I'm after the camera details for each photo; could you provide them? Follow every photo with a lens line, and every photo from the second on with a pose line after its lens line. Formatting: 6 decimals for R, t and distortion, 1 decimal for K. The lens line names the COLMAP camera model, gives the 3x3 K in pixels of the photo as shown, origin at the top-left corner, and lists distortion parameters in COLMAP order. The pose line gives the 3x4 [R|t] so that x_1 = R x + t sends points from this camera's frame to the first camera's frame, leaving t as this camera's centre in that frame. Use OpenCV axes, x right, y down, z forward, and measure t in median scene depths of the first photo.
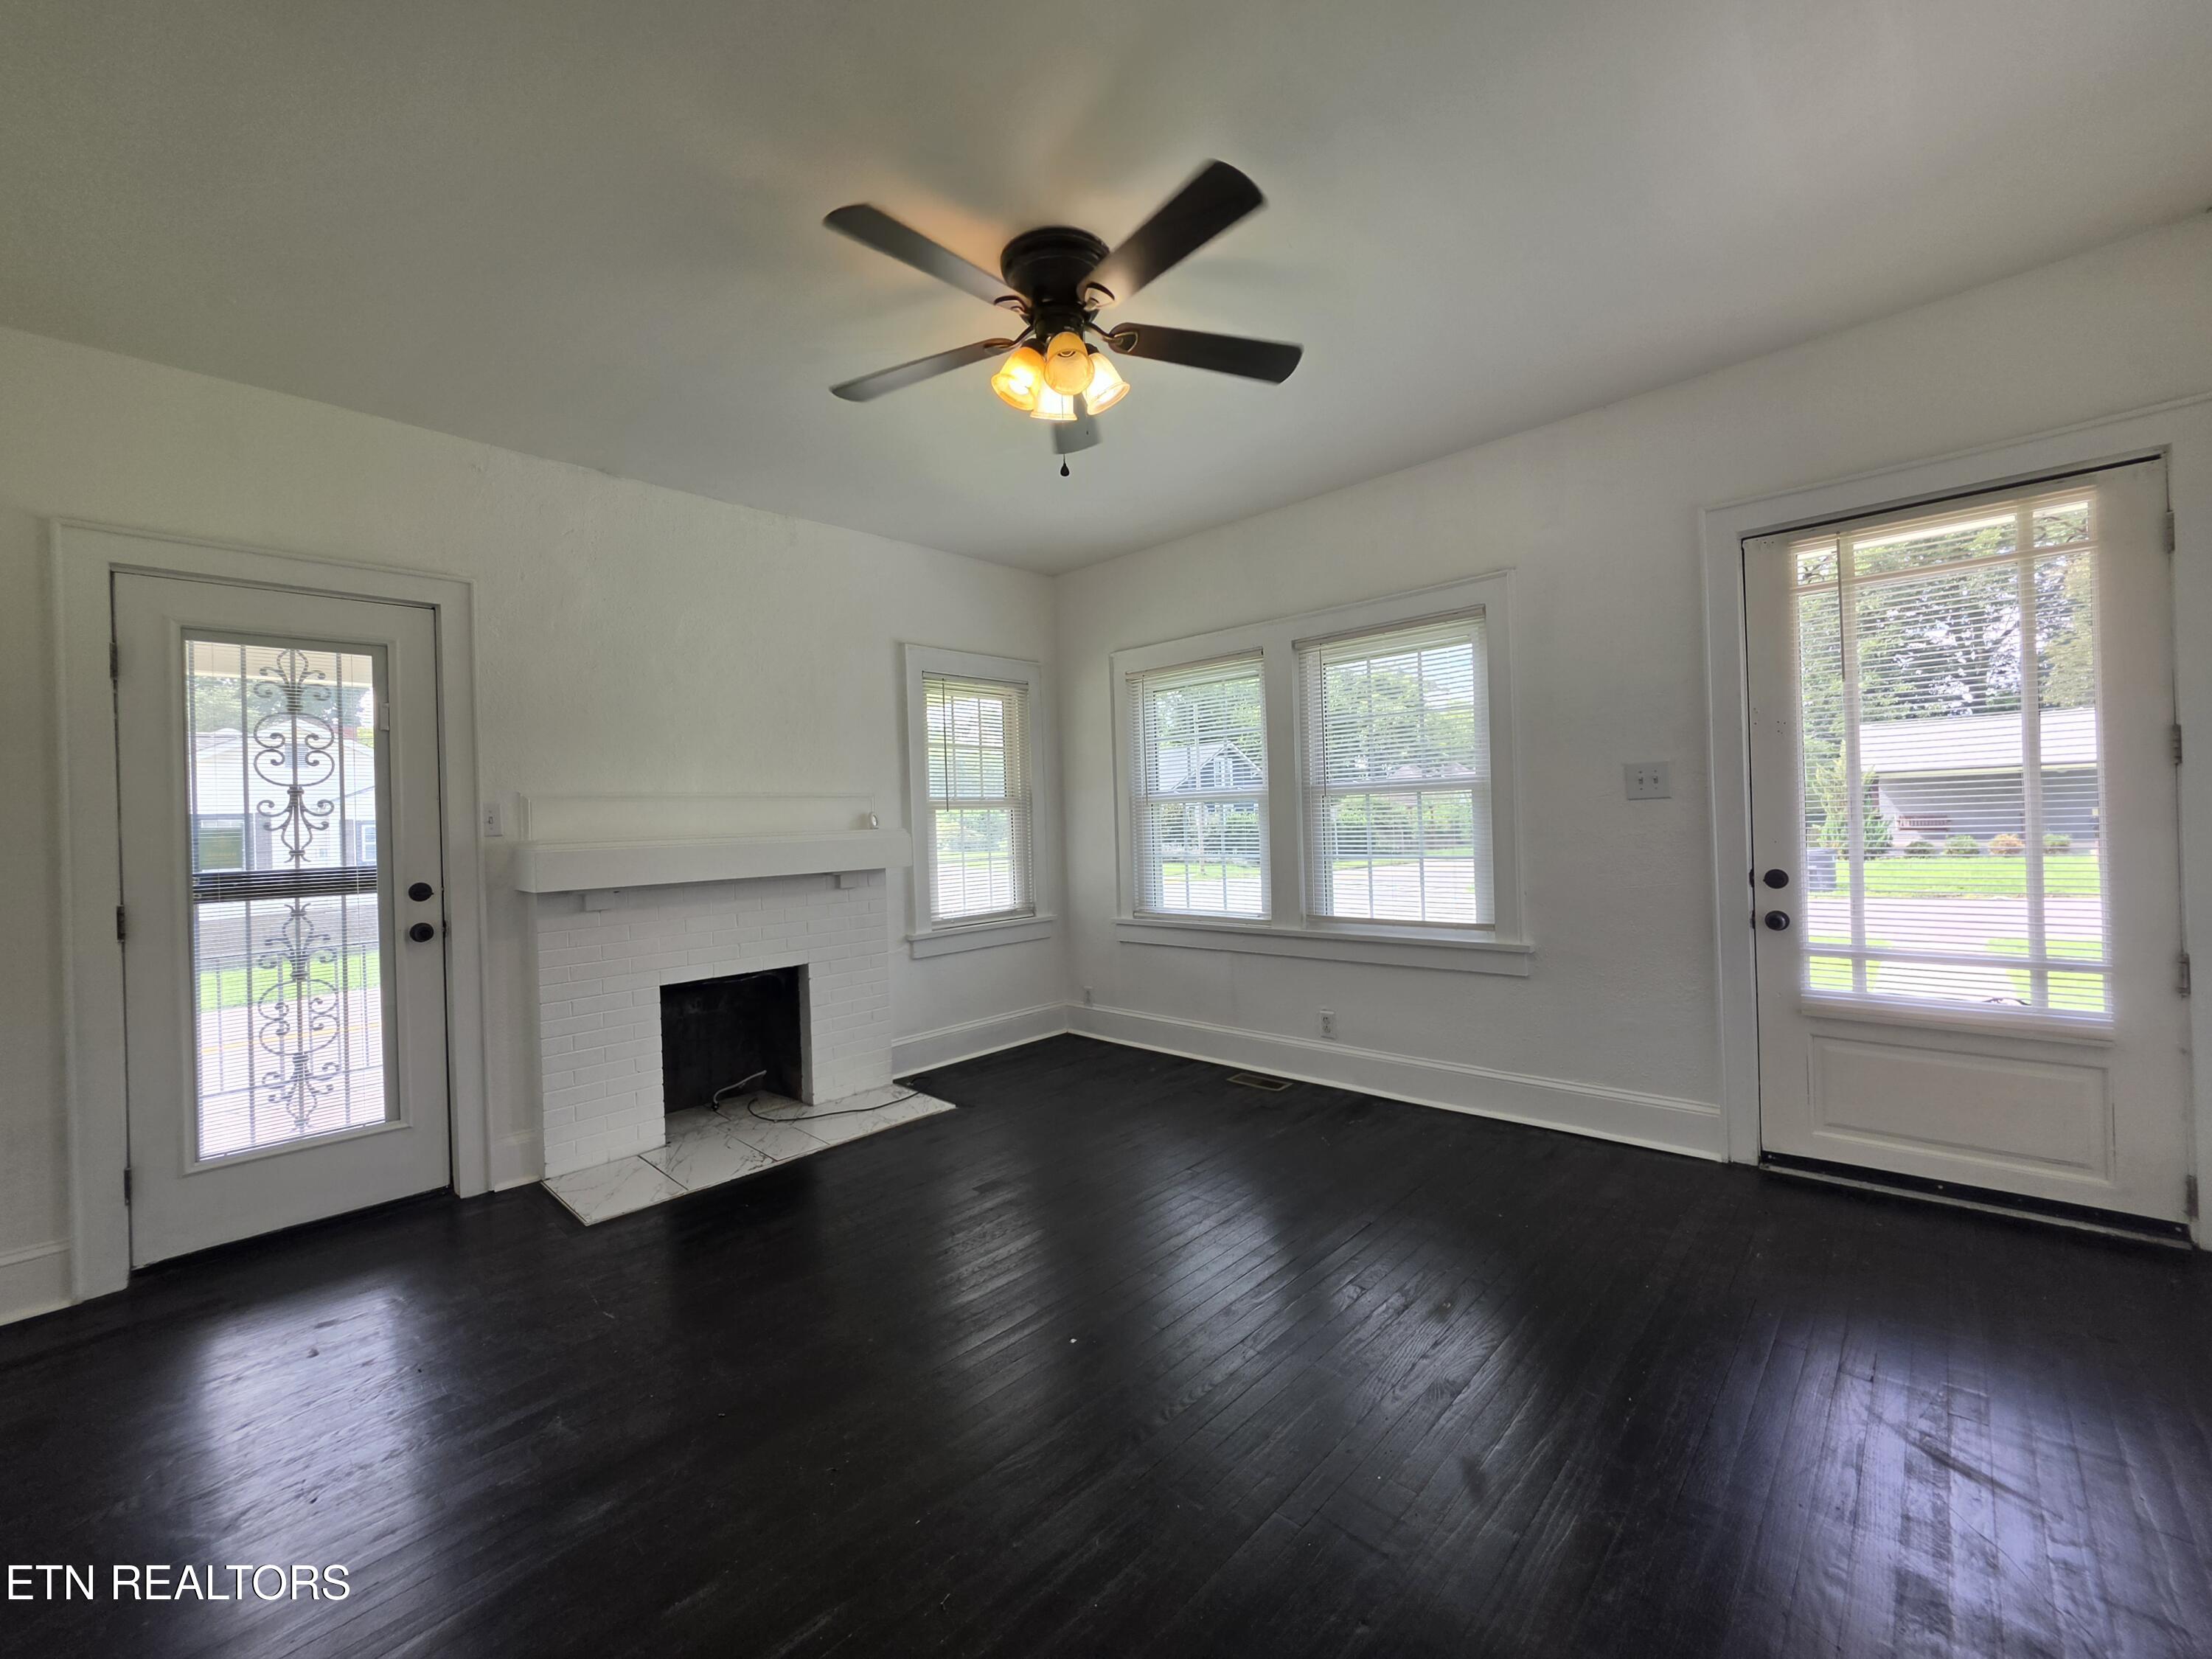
lens RADIAL K [[884.7, 0, 1107.4], [0, 884.7, 815.3], [0, 0, 1]] dist [0.000793, 0.000118]
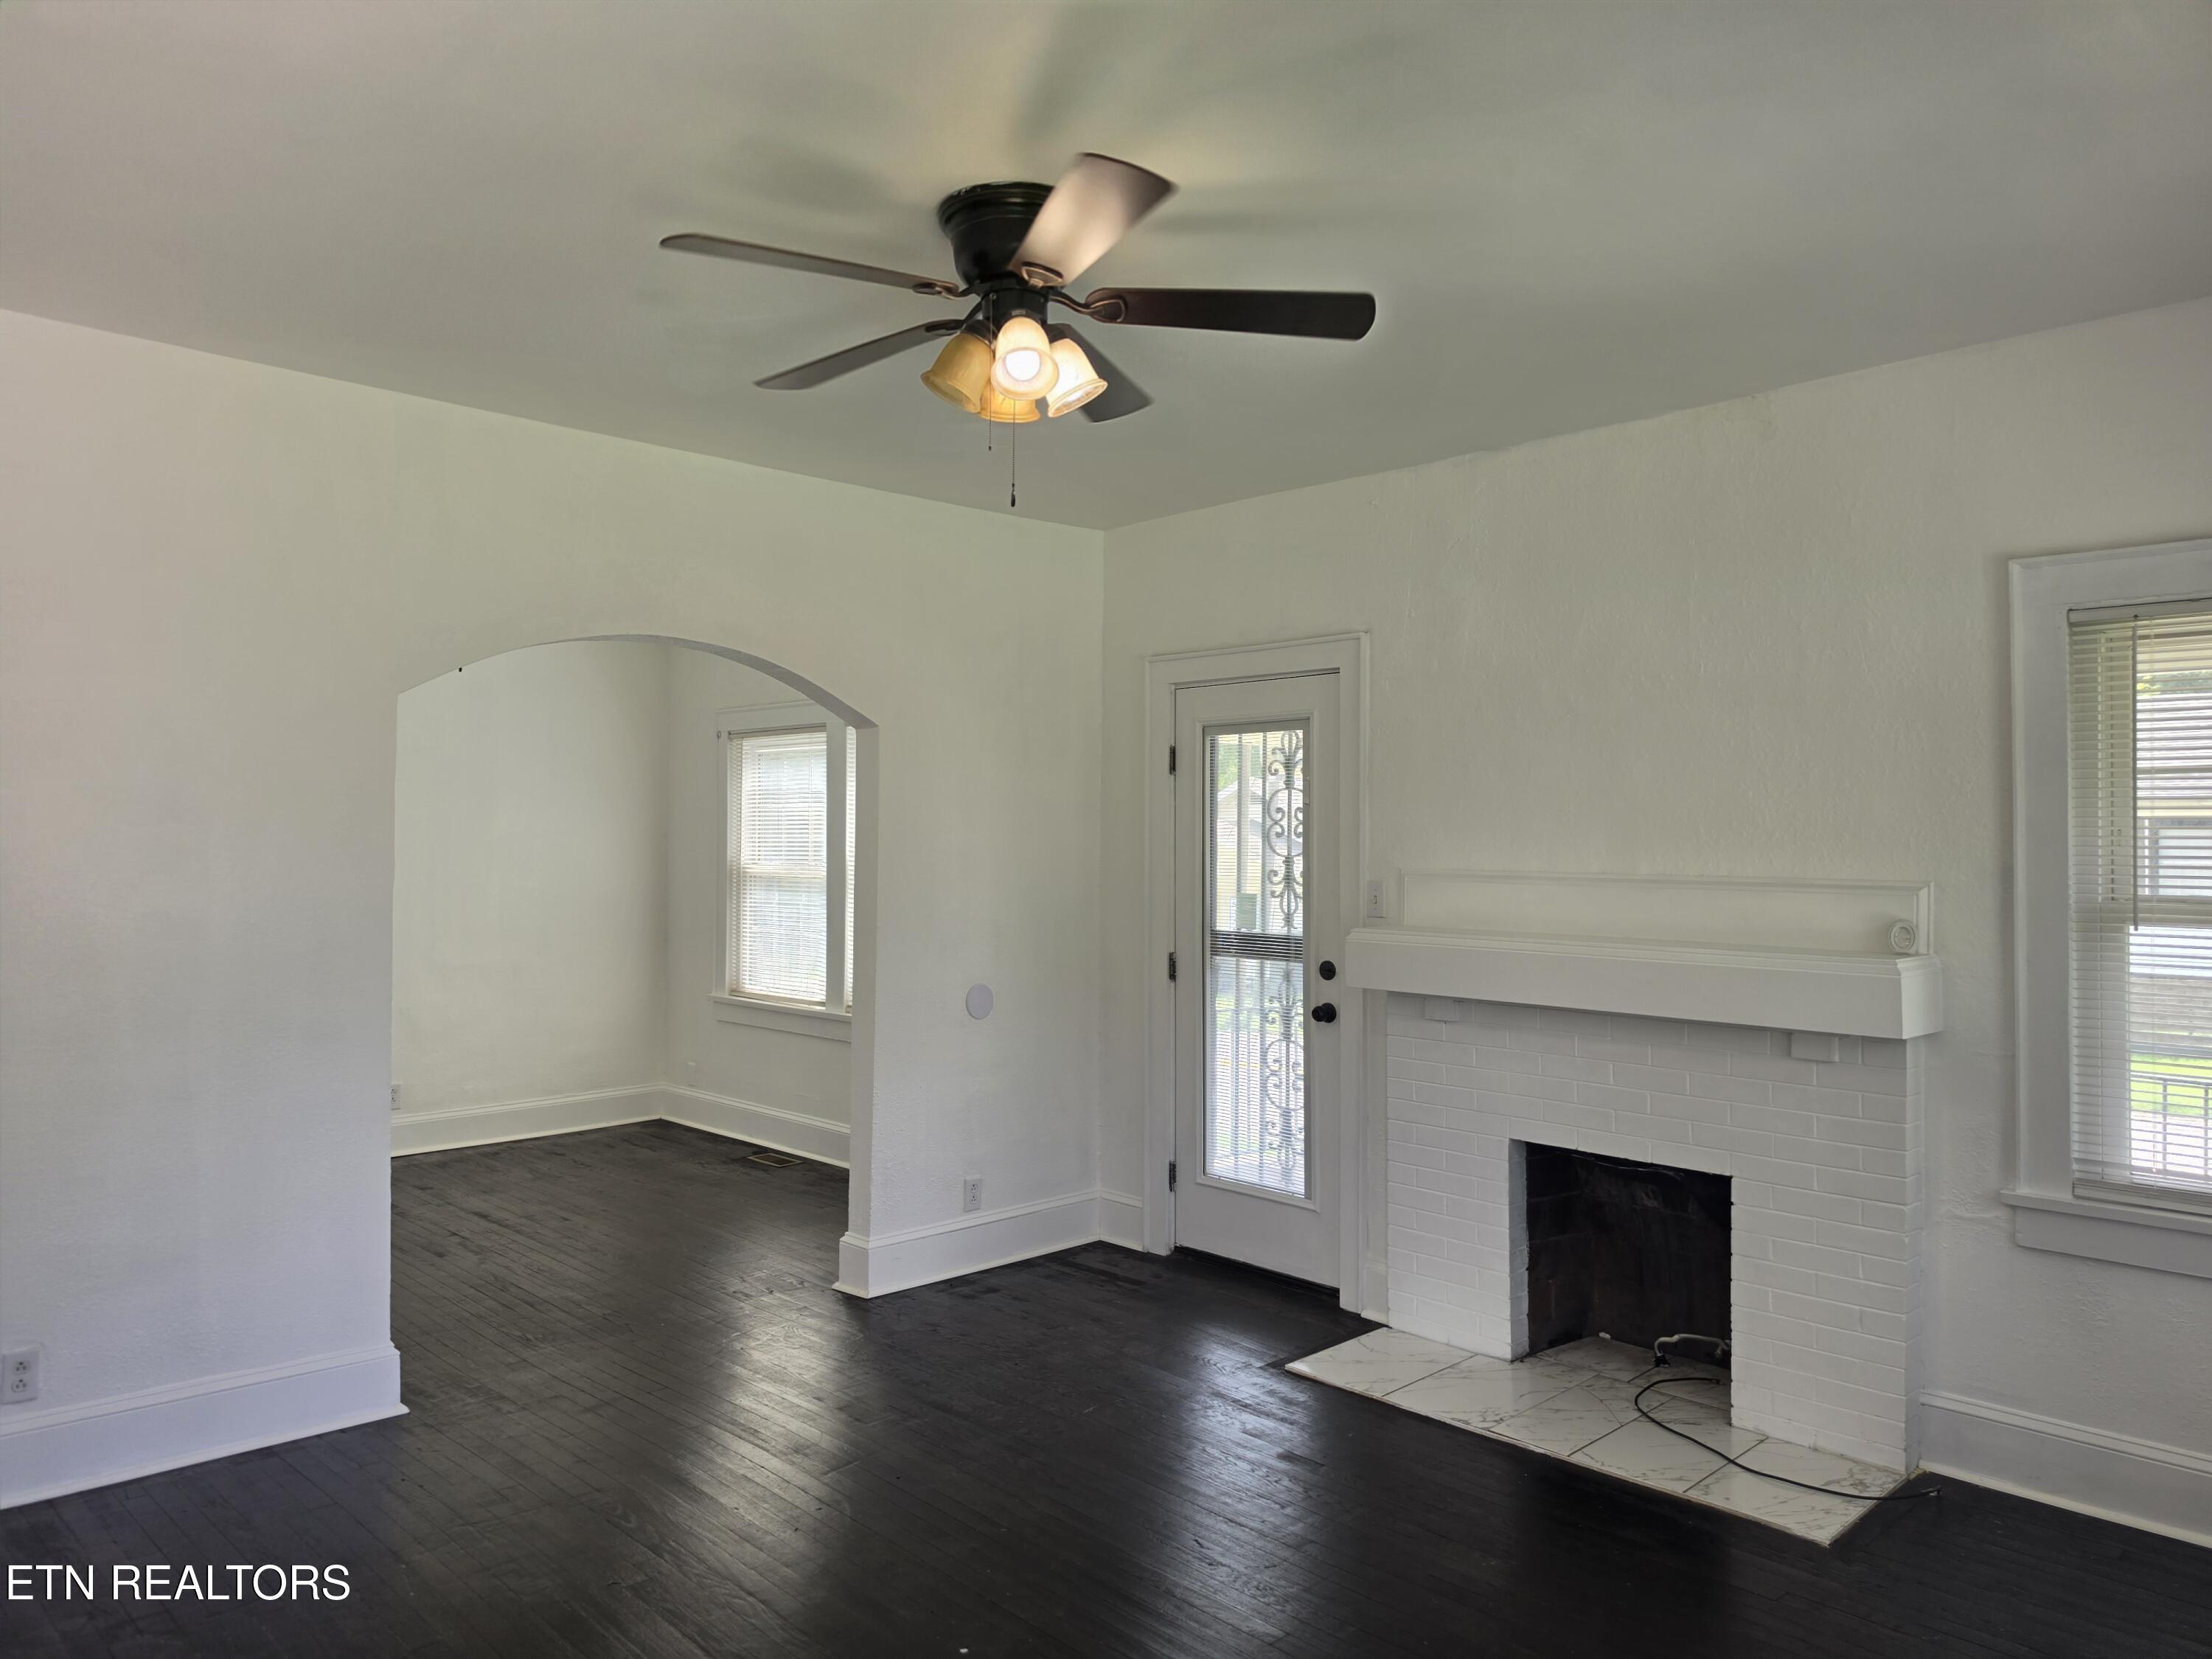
lens RADIAL K [[1508.7, 0, 1106.0], [0, 1508.7, 829.5], [0, 0, 1]] dist [-0.043288, -0.002156]
pose [[-0.070913, -0.010074, -0.997432, 0.800672], [-0.036841, 0.999293, -0.007474, -0.040505], [0.996802, 0.036216, -0.071234, 0.808119]]
